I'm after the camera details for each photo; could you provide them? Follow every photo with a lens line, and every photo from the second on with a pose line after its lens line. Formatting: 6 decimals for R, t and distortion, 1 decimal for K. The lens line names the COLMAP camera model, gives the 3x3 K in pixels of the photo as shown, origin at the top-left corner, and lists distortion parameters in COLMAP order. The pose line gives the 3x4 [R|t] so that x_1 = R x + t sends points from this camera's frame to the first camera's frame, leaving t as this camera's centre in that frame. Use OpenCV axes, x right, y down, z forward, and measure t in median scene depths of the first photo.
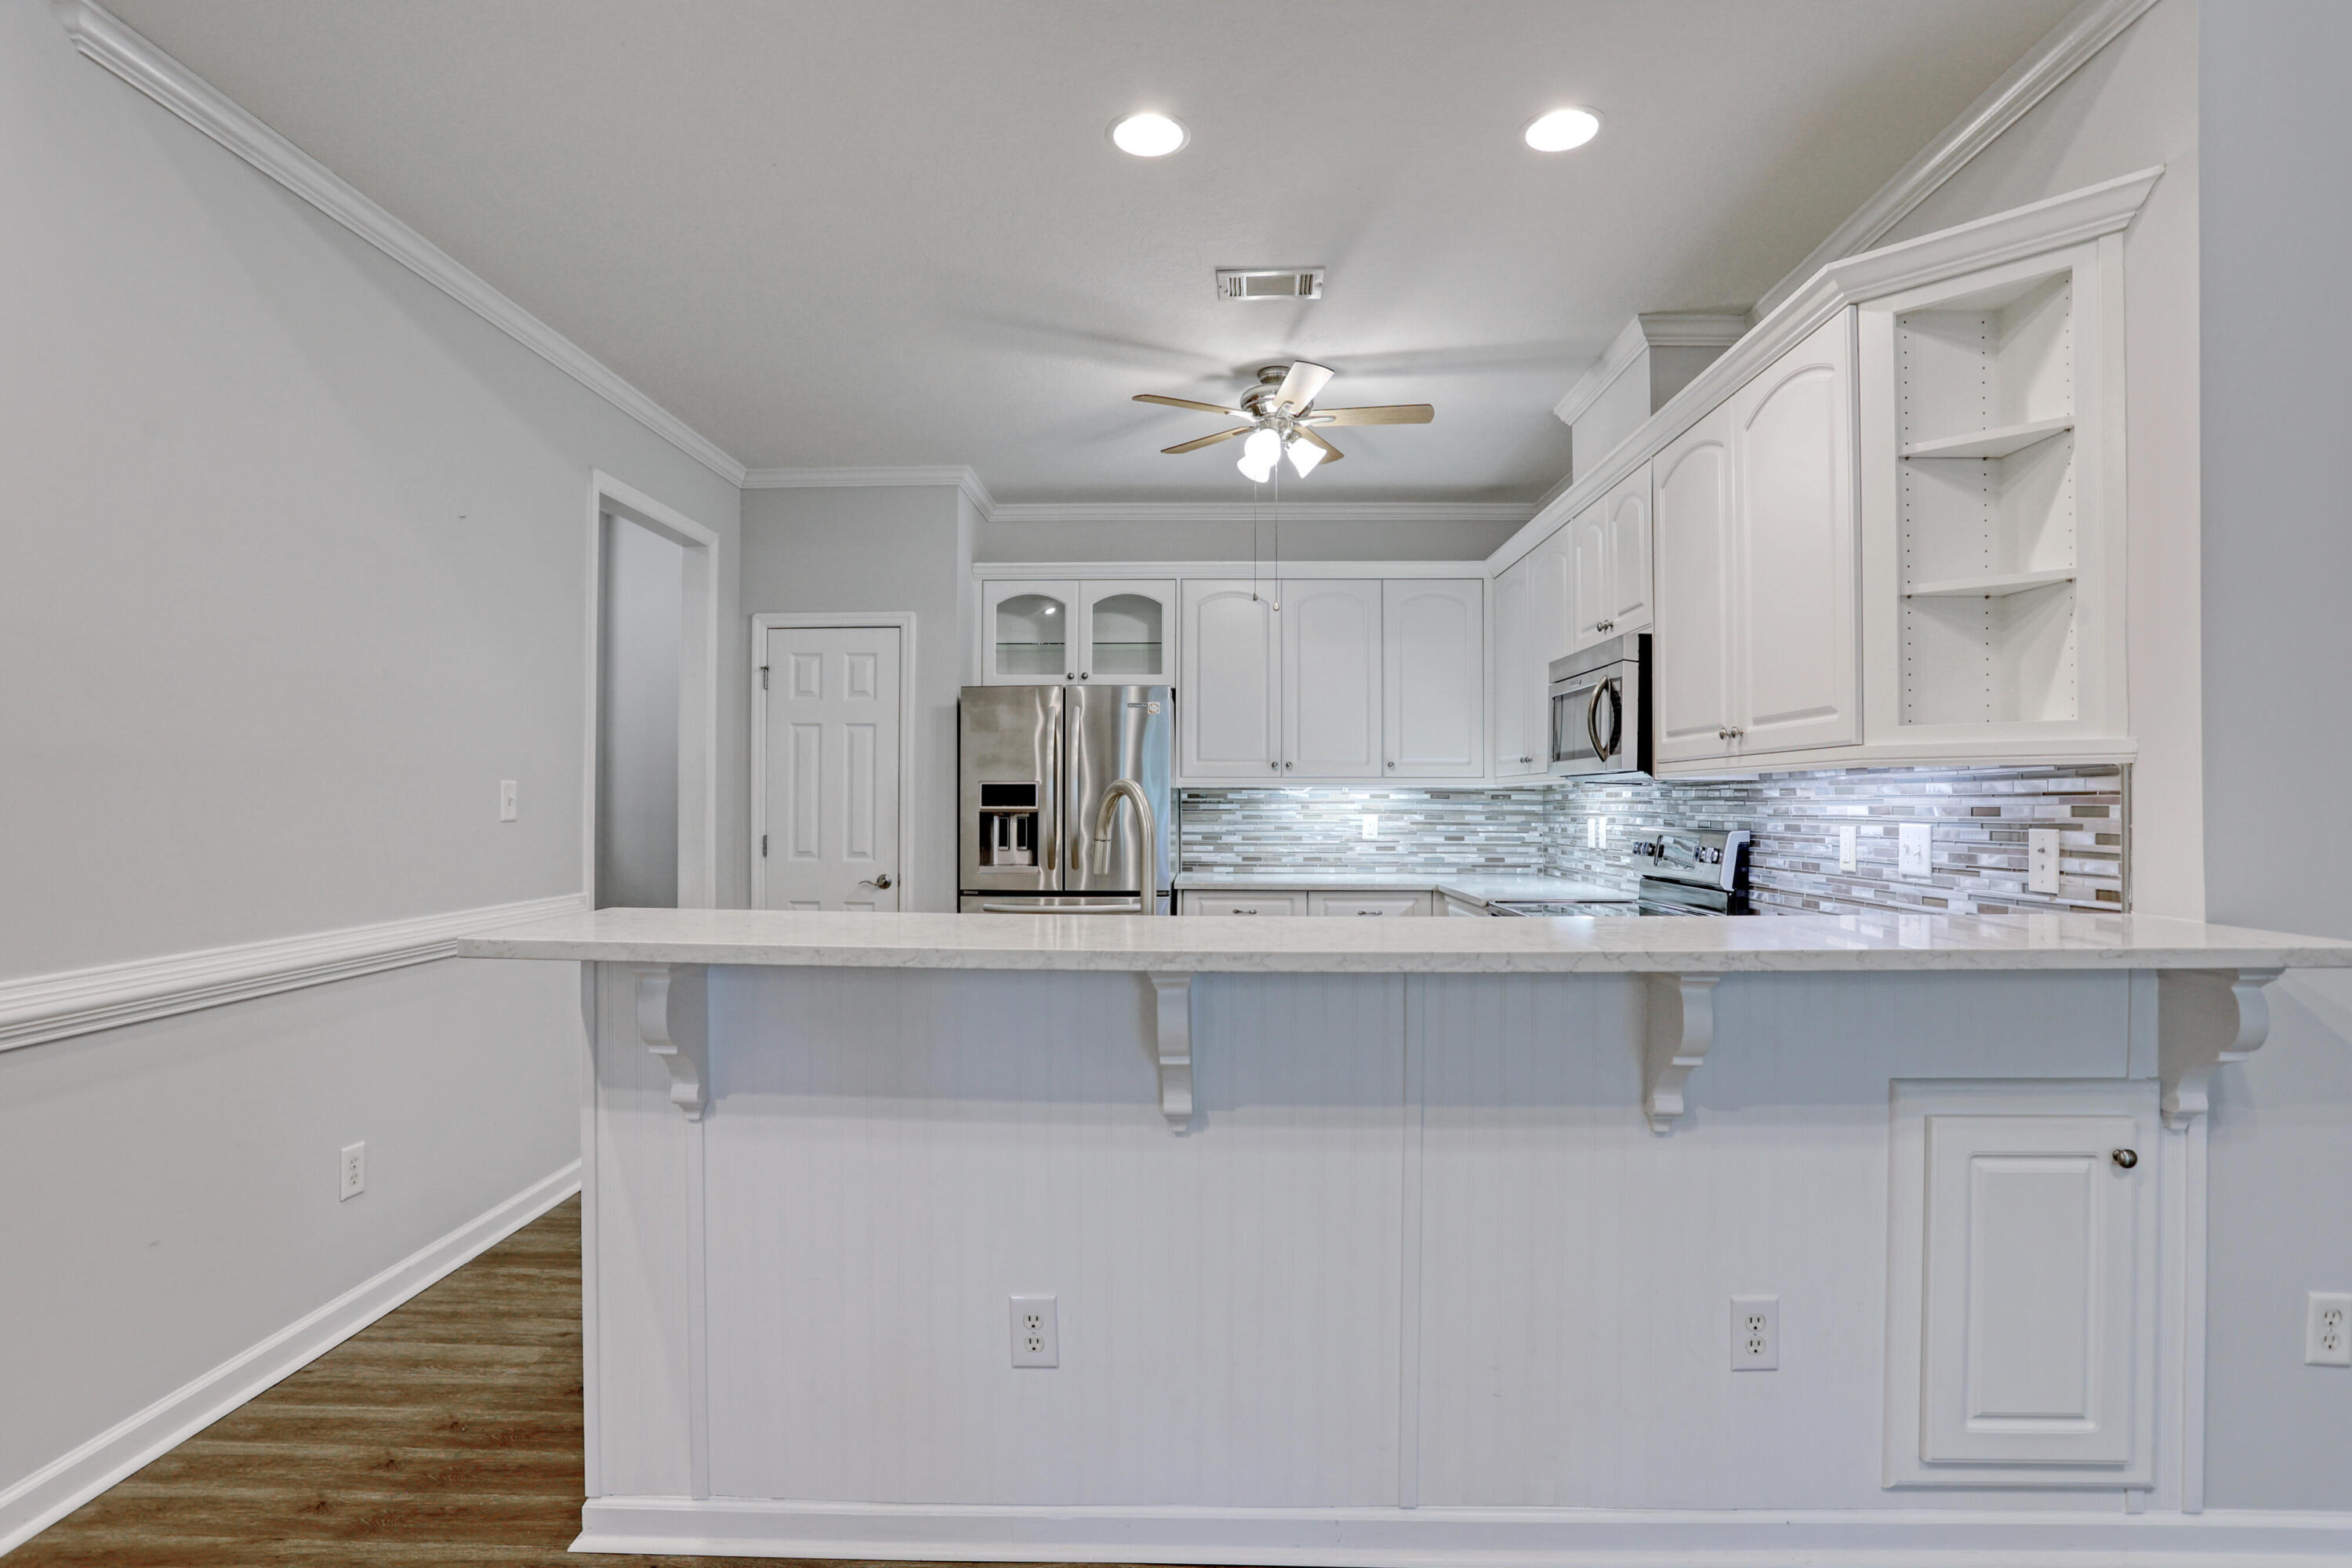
lens RADIAL K [[1180.2, 0, 1153.1], [0, 1180.2, 793.4], [0, 0, 1]] dist [-0.075098, 0.038169]
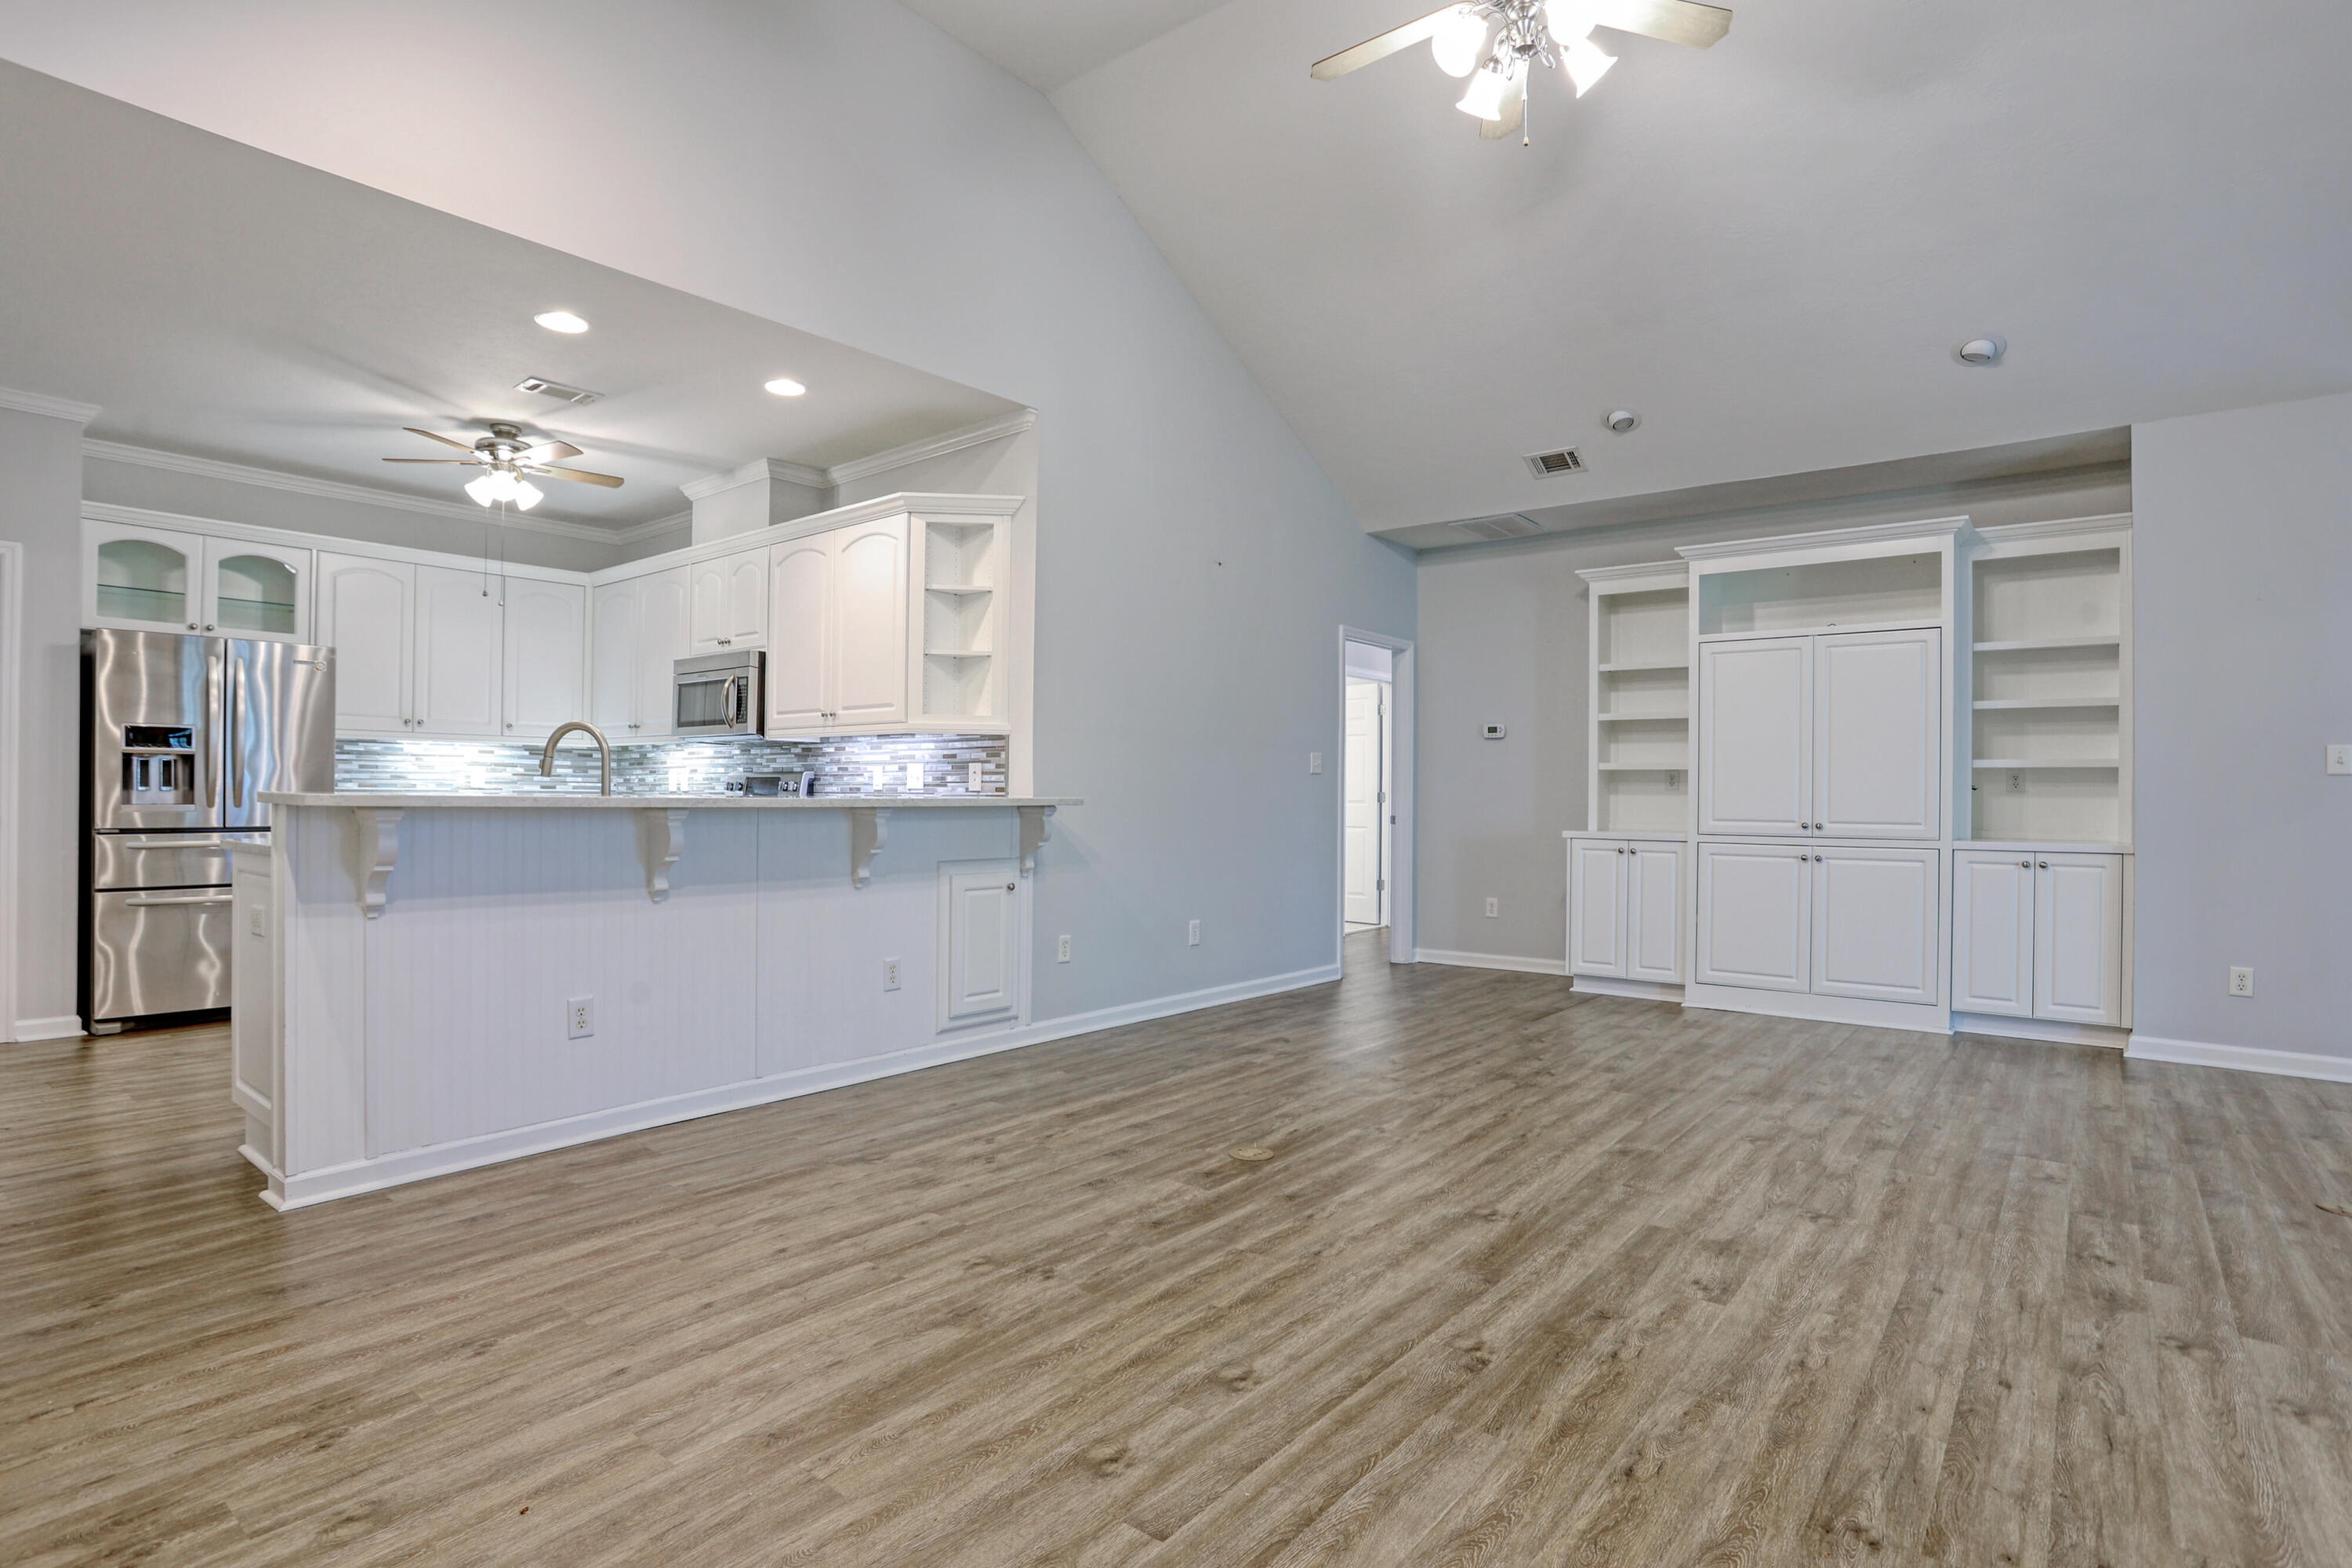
lens RADIAL K [[1180.2, 0, 1153.1], [0, 1180.2, 793.4], [0, 0, 1]] dist [-0.075098, 0.038169]
pose [[0.609792, 0.005103, 0.792545, -0.482110], [-0.015284, 0.999869, 0.005321, 0.041102], [-0.792414, -0.015358, 0.609791, -0.397336]]
